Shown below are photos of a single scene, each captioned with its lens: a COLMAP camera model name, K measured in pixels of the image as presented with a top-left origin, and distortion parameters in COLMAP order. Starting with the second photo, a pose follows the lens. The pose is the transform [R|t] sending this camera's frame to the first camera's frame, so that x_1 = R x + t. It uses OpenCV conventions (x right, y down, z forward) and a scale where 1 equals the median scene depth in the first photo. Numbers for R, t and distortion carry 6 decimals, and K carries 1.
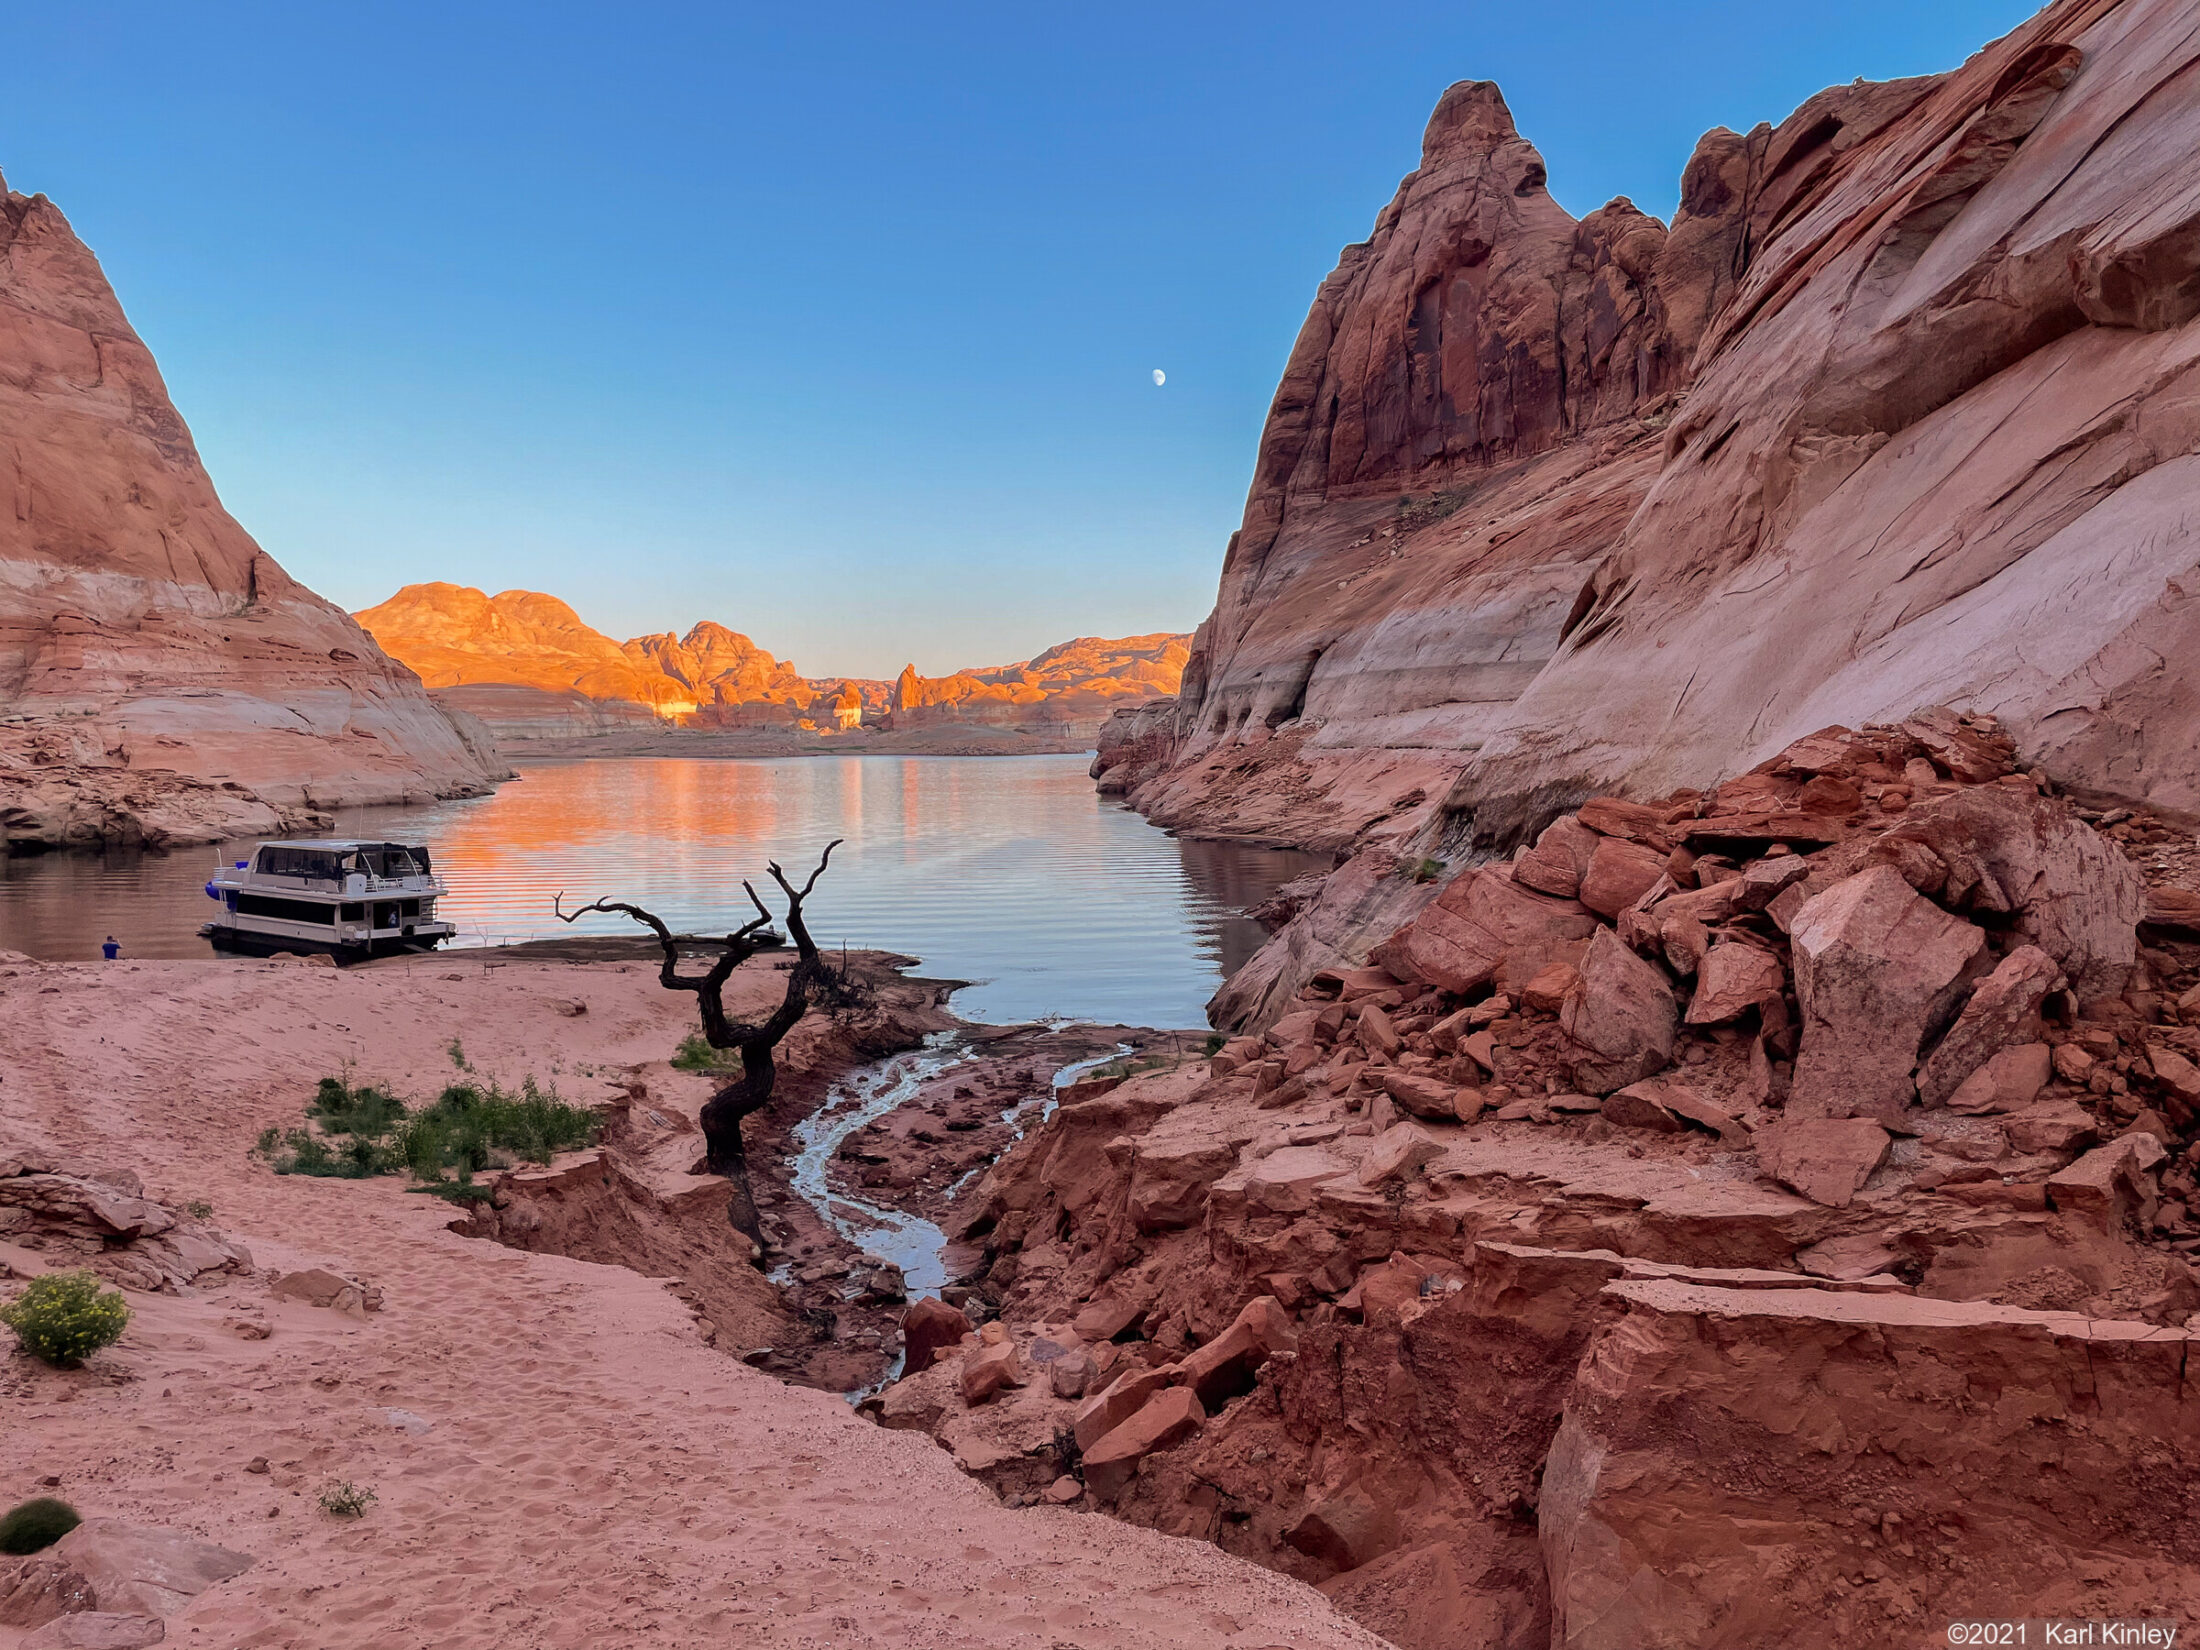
lens RADIAL K [[1657.5, 0, 1112.2], [0, 1657.5, 824.8], [0, 0, 1]] dist [0.067951, -0.074269]
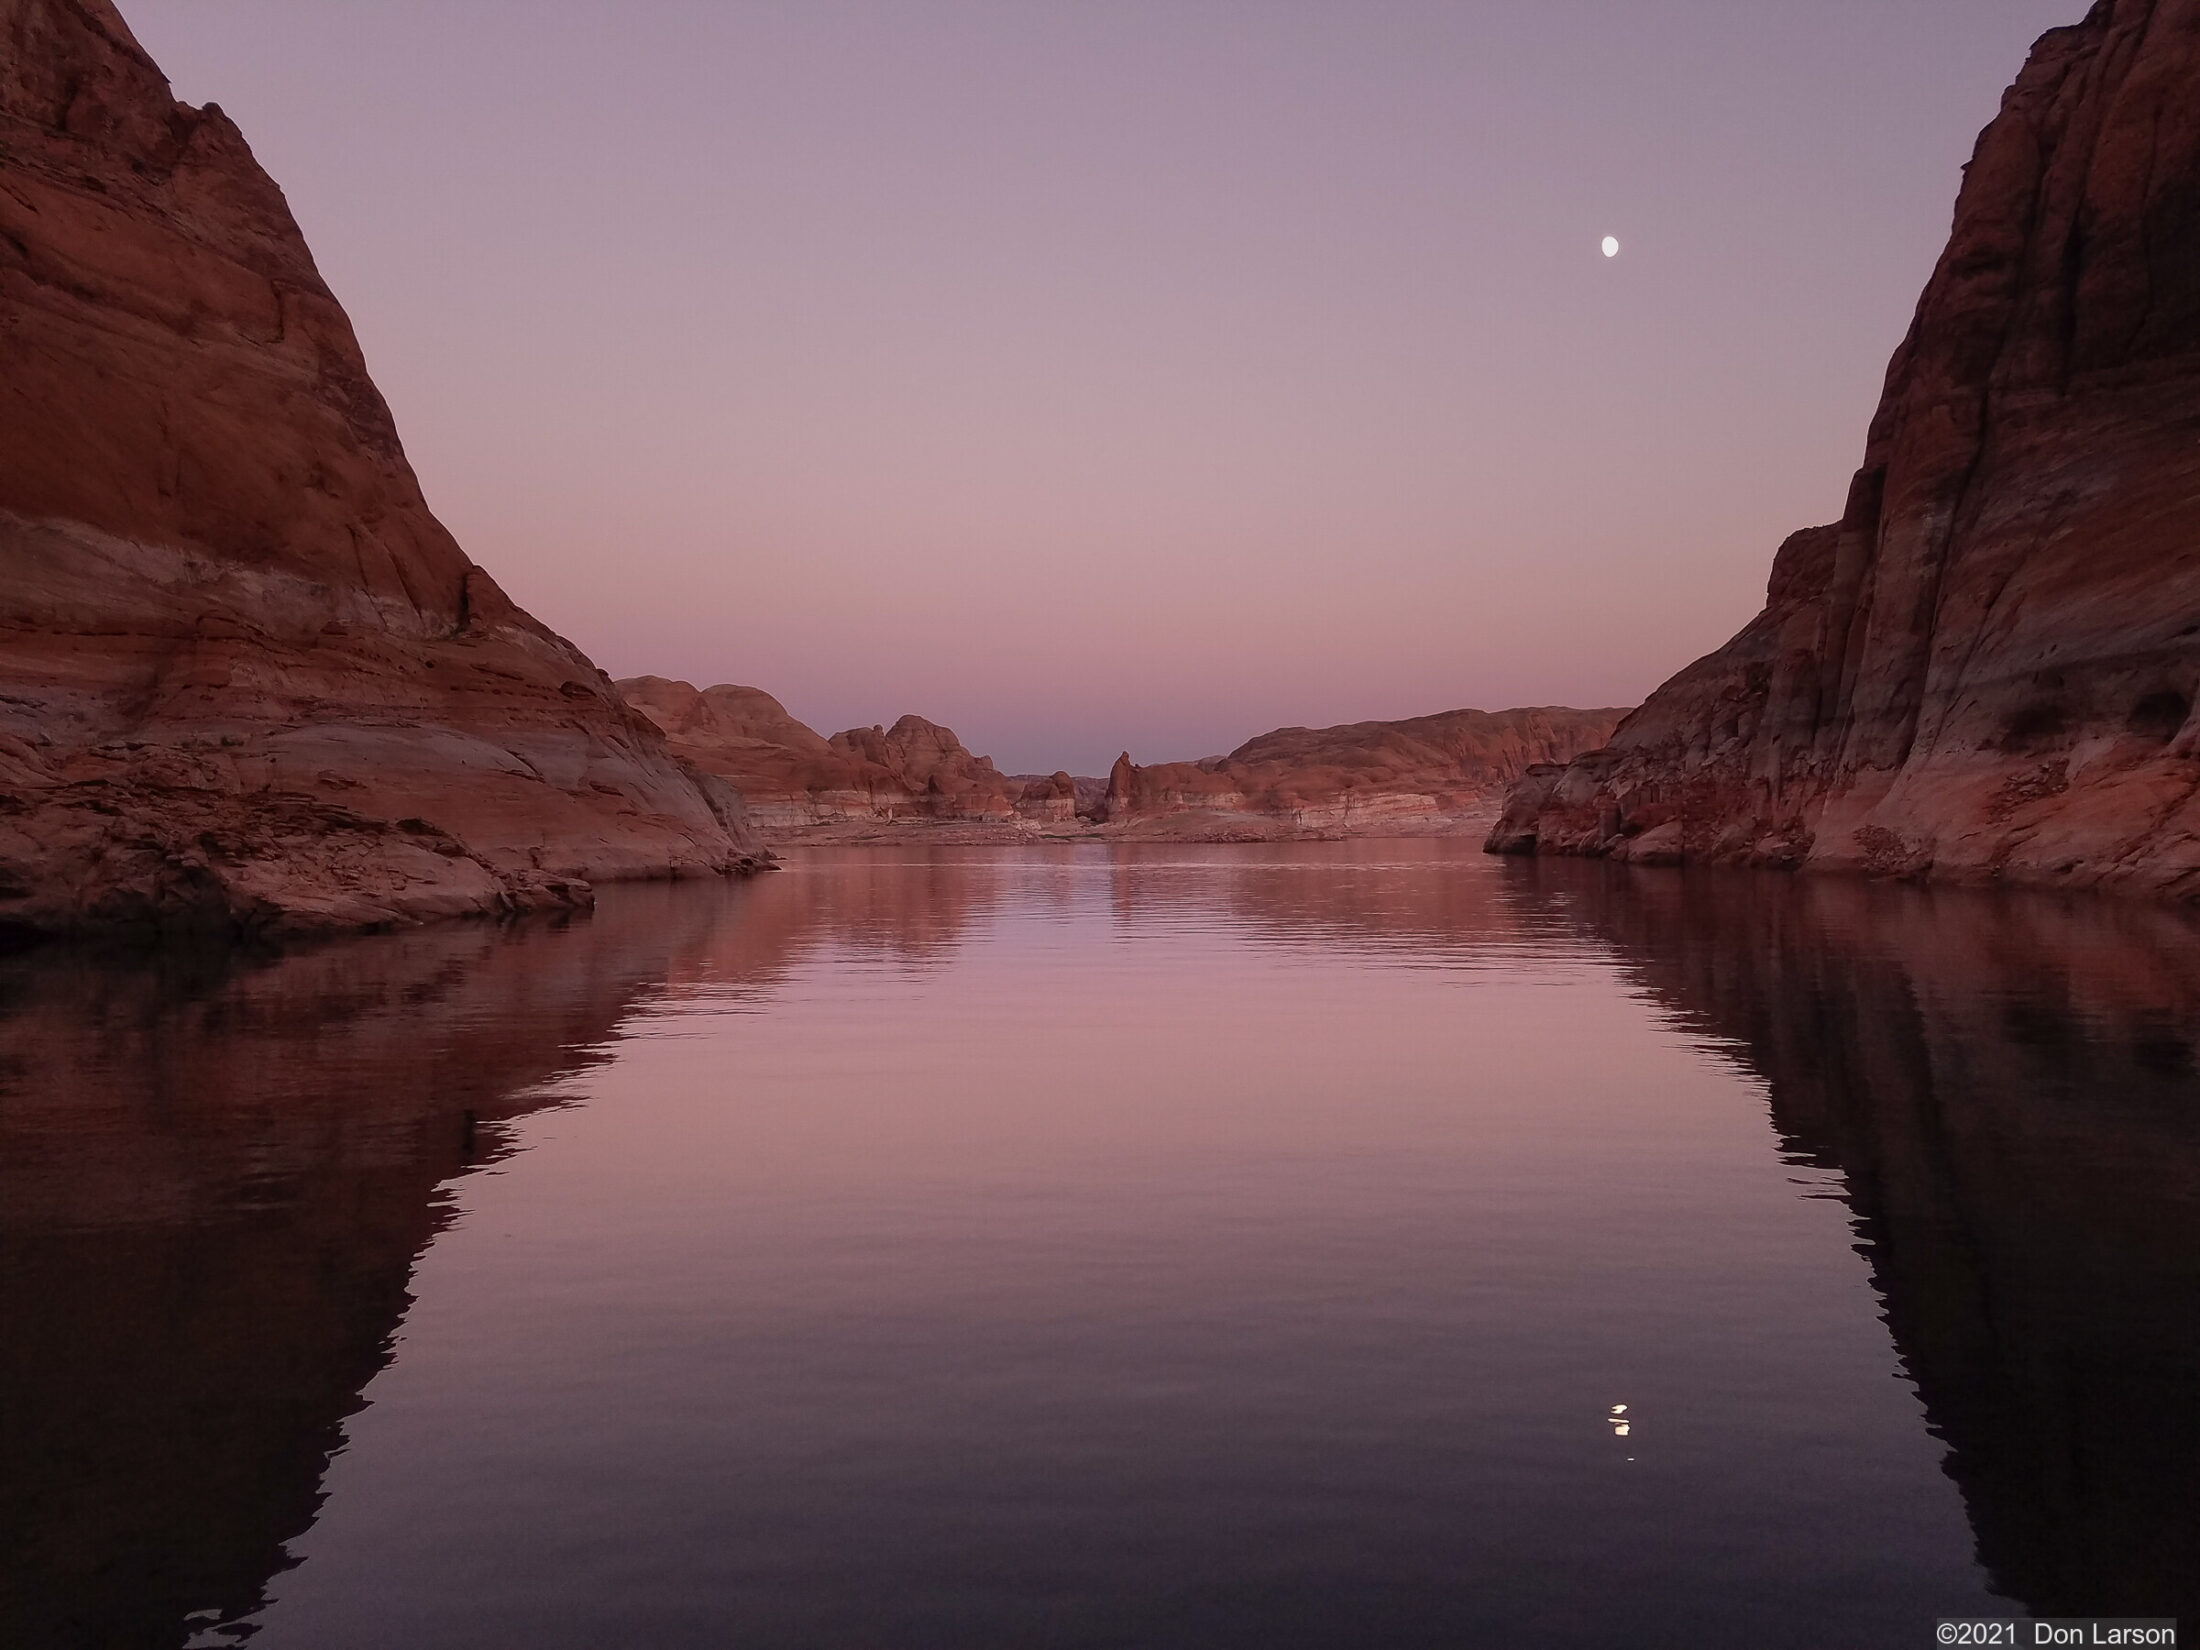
lens RADIAL K [[1675.0, 0, 1105.6], [0, 1675.0, 844.5], [0, 0, 1]] dist [0.070053, -0.088985]
pose [[0.993942, -0.004982, -0.109791, -0.176067], [-0.000201, 0.998888, -0.047148, 0.005861], [0.109904, 0.046885, 0.992836, 0.348997]]
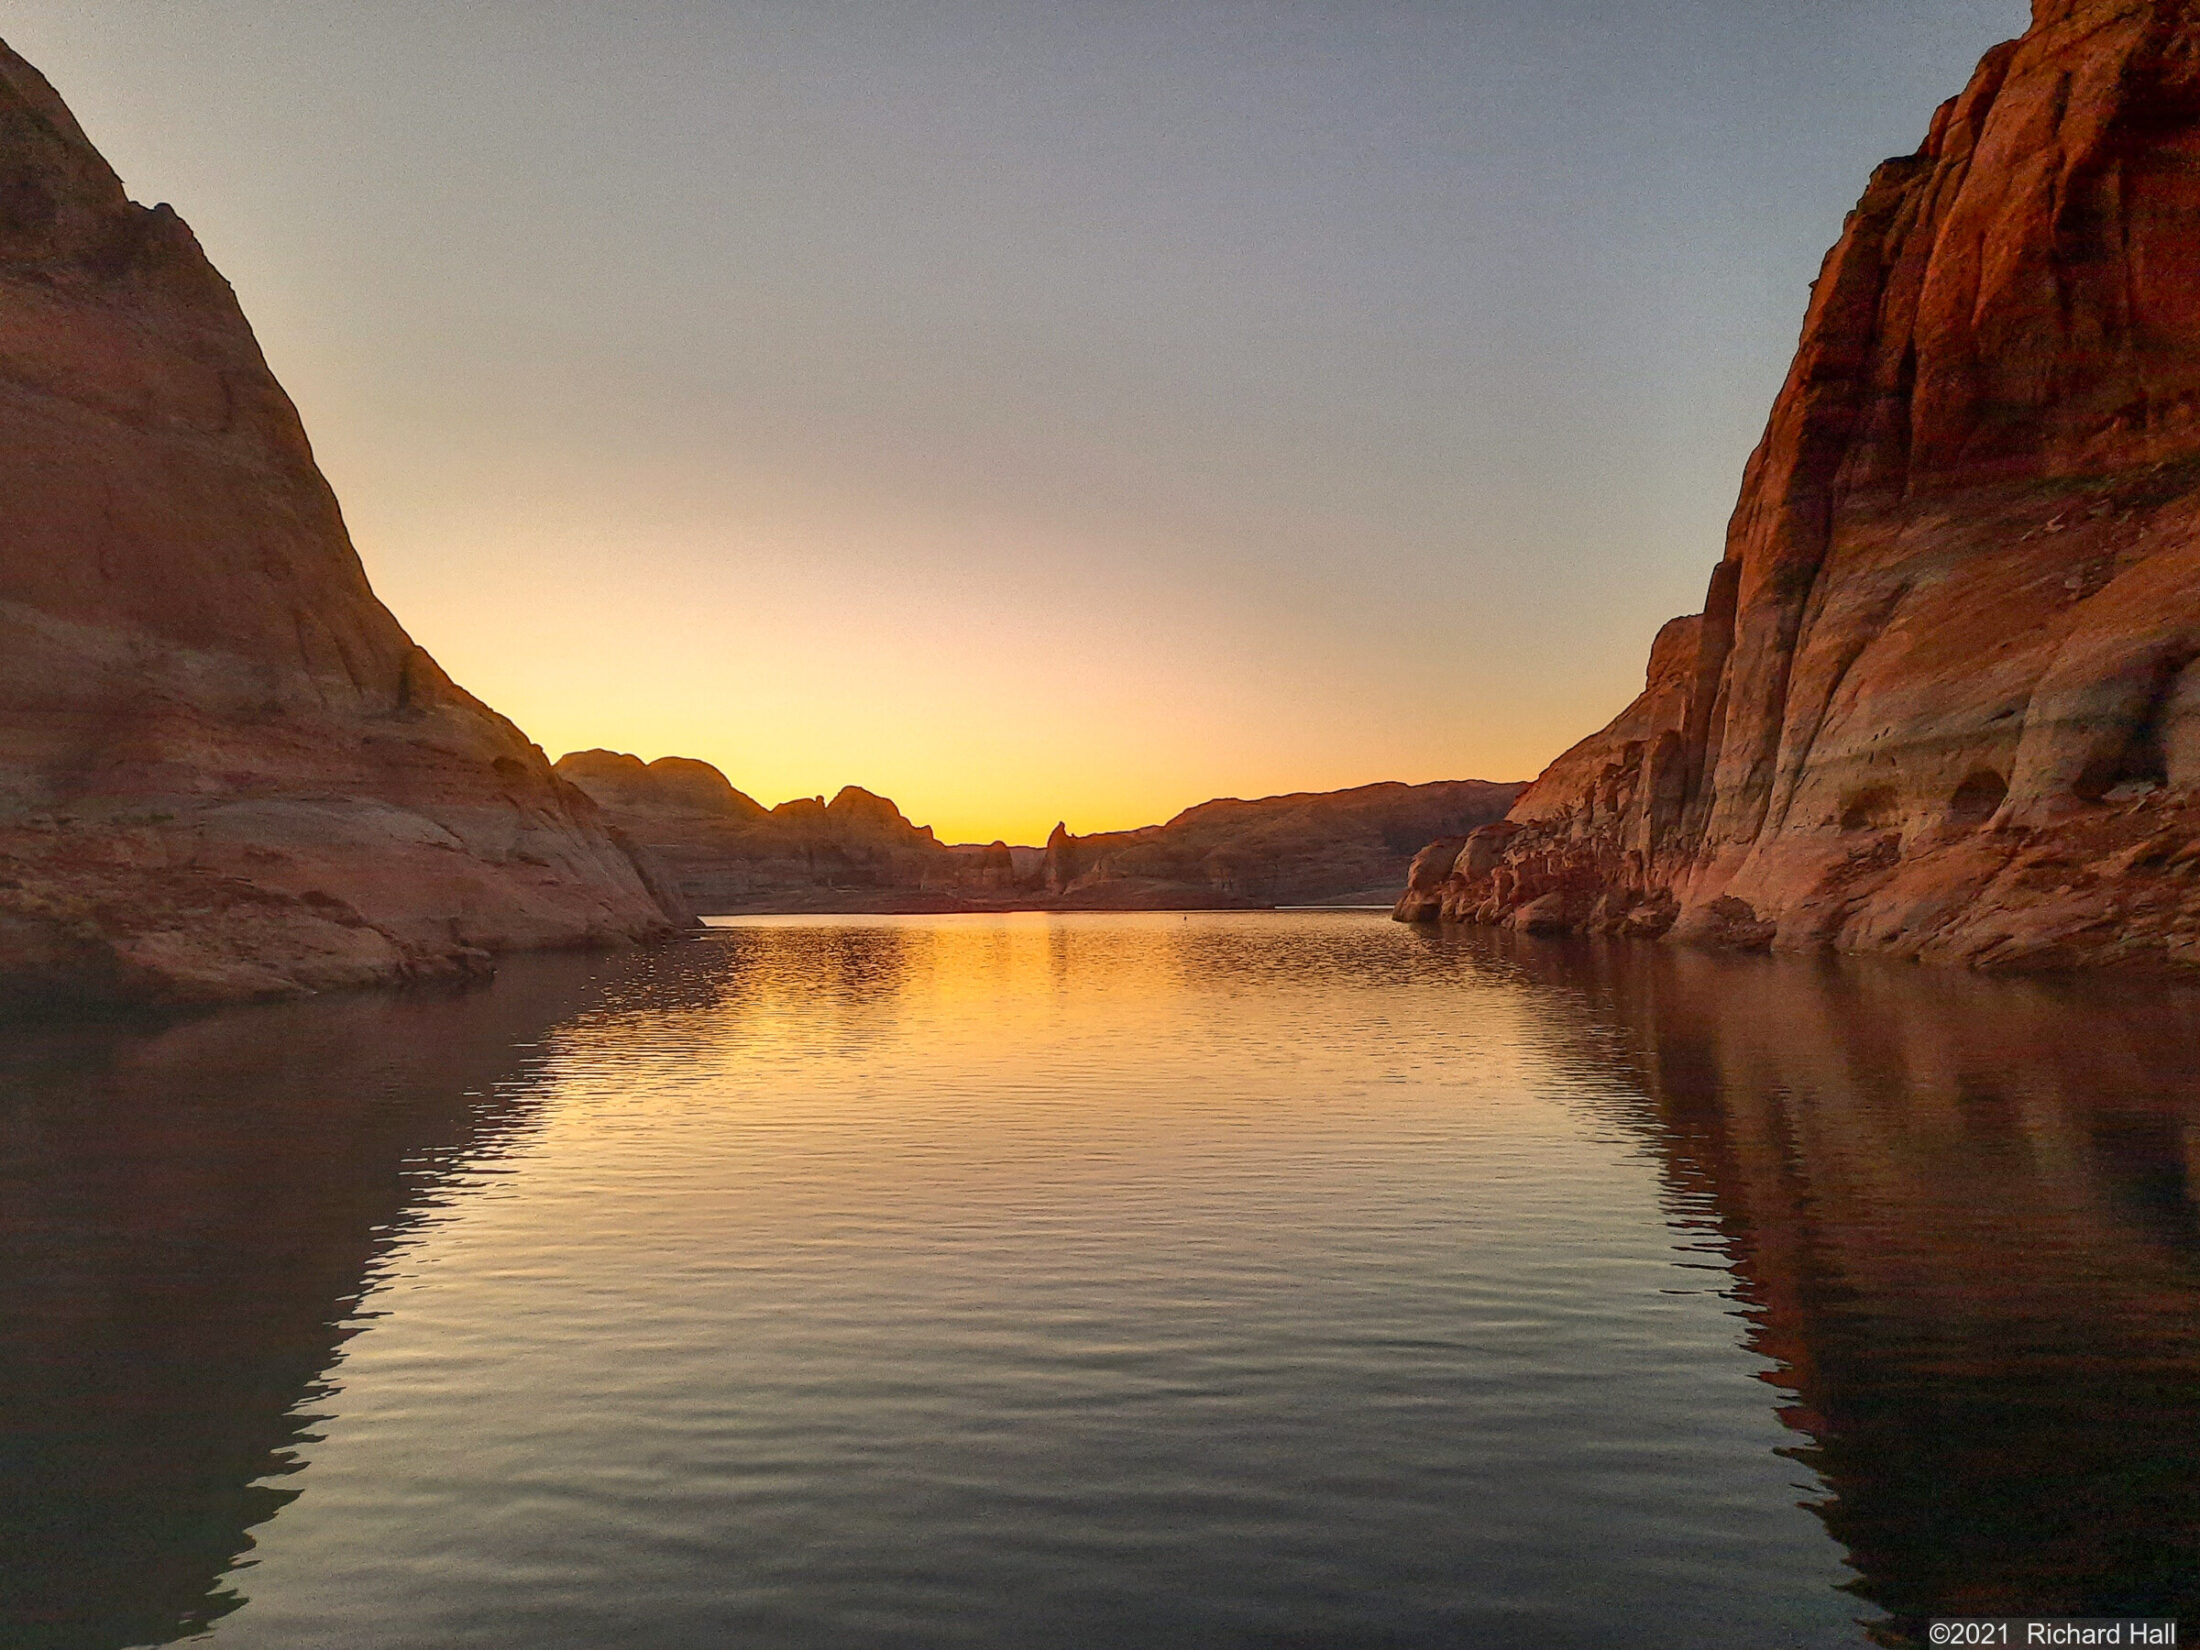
lens RADIAL K [[1614.0, 0, 1093.3], [0, 1614.0, 840.7], [0, 0, 1]] dist [0.043712, -0.039636]
pose [[0.996787, -0.009172, -0.079573, -0.161227], [0.001885, 0.995833, -0.091171, 0.005400], [0.080078, 0.090728, 0.992651, 0.345470]]
